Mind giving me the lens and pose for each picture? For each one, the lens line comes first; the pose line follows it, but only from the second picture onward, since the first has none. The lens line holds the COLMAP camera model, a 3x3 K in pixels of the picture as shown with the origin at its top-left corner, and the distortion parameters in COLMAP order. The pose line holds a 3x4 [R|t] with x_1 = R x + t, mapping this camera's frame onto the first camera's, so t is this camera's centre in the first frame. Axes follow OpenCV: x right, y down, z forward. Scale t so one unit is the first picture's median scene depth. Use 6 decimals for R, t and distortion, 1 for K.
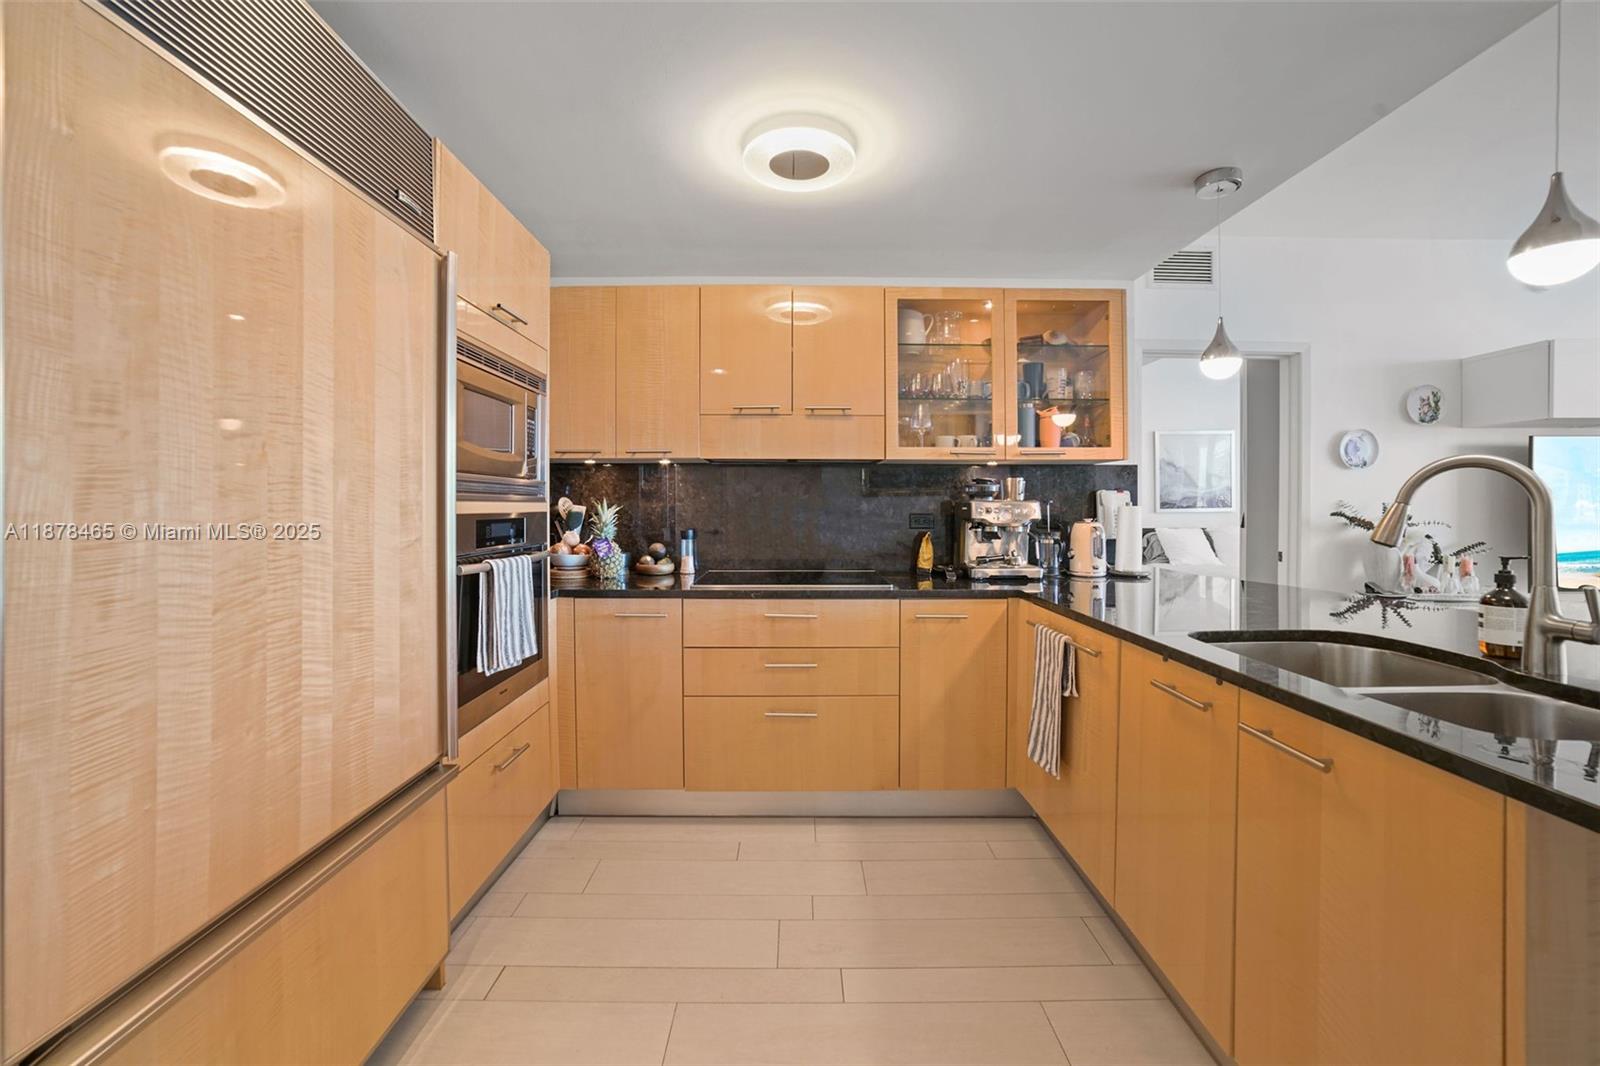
lens RADIAL K [[641.9, 0, 793.4], [0, 641.9, 512.1], [0, 0, 1]] dist [-0.045920, 0.017513]
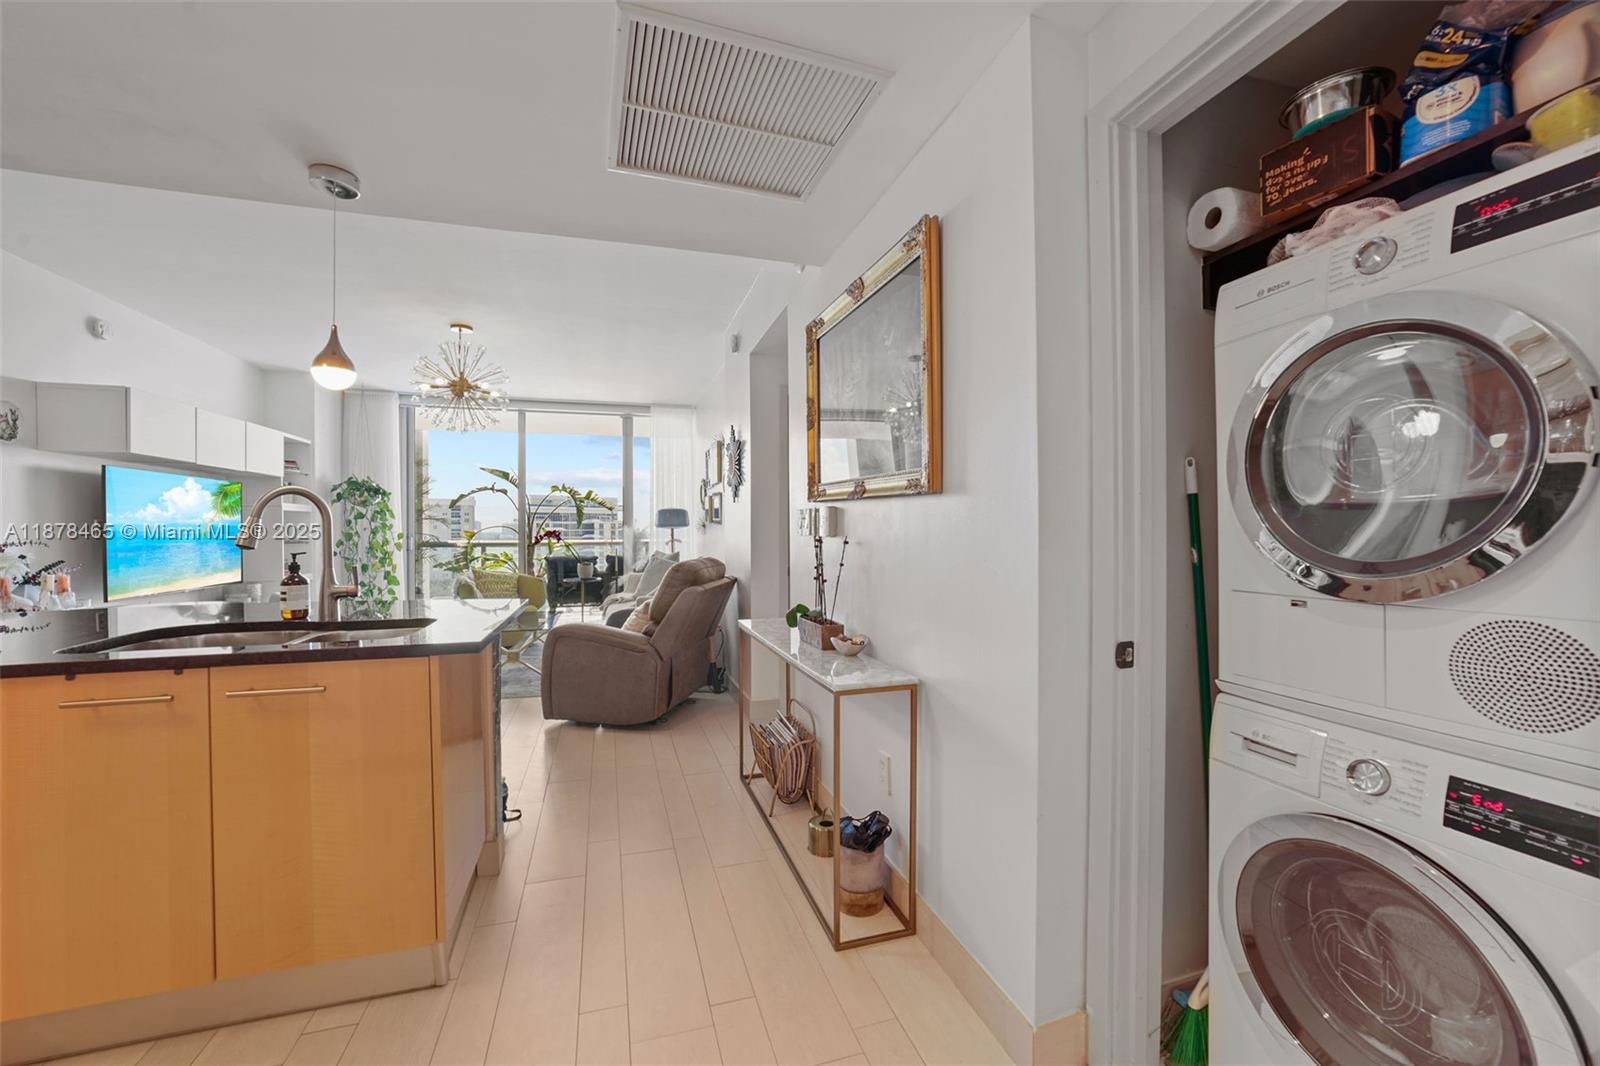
lens RADIAL K [[632.9, 0, 797.9], [0, 632.9, 529.7], [0, 0, 1]] dist [-0.045027, 0.017061]
pose [[-0.279908, 0.001235, 0.960026, -0.310228], [0.012553, 0.999918, 0.002374, 0.011787], [-0.959945, 0.012716, -0.279901, 0.107132]]
